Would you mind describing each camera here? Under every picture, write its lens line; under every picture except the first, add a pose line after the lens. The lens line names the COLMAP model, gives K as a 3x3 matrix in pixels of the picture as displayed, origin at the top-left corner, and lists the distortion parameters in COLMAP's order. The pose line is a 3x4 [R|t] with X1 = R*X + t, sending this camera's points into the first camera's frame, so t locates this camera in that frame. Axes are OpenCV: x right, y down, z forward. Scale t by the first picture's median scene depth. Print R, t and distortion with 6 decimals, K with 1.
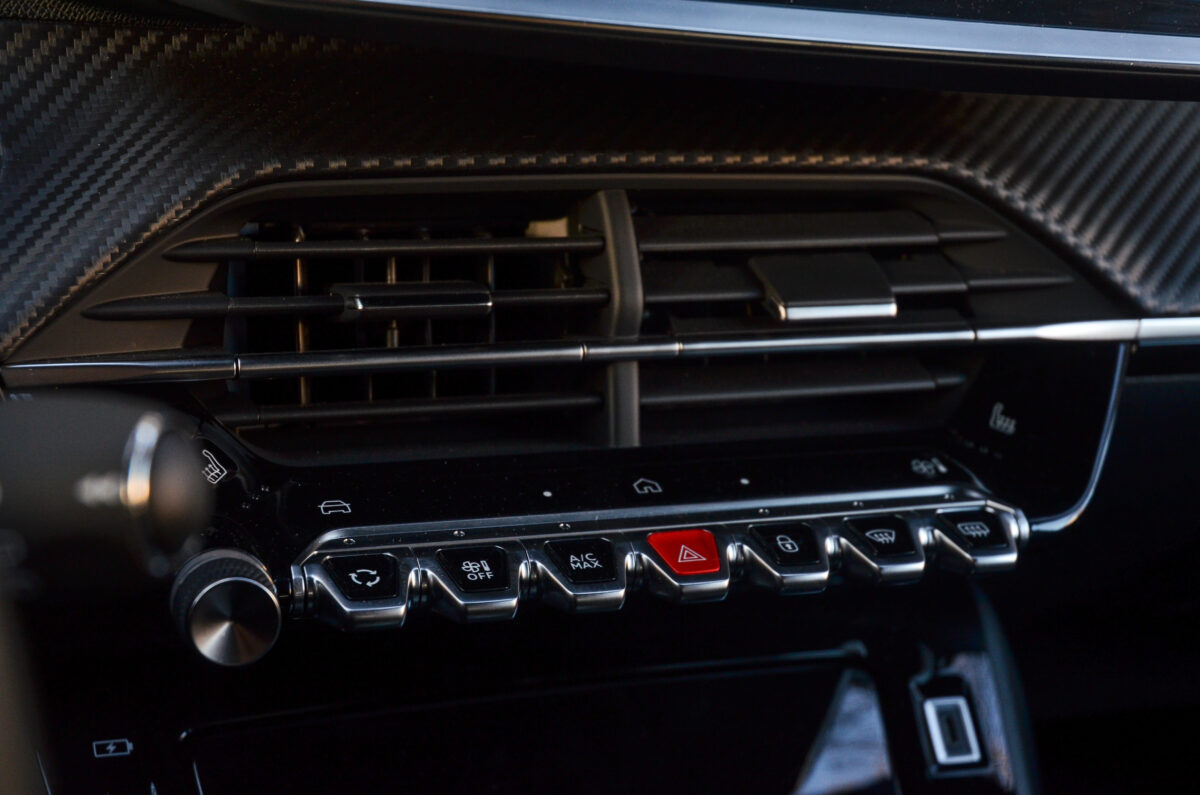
lens RADIAL K [[2299.4, 0, 599.2], [0, 2299.4, 397.9], [0, 0, 1]] dist [-0.013414, 0.000000]
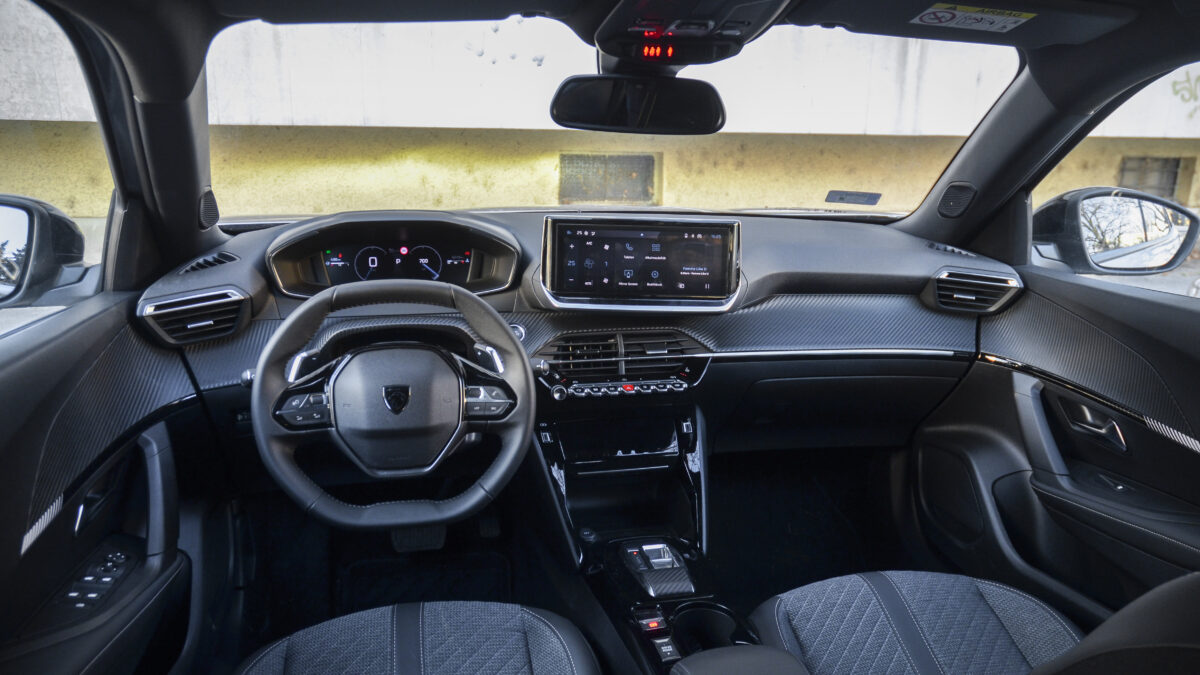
lens RADIAL K [[939.3, 0, 600.7], [0, 939.3, 336.5], [0, 0, 1]] dist [0.000138, 0.000003]
pose [[0.989309, -0.031513, -0.142388, 0.327175], [0.017256, 0.994811, -0.100270, 0.178098], [0.144809, 0.096741, 0.984719, -1.579980]]
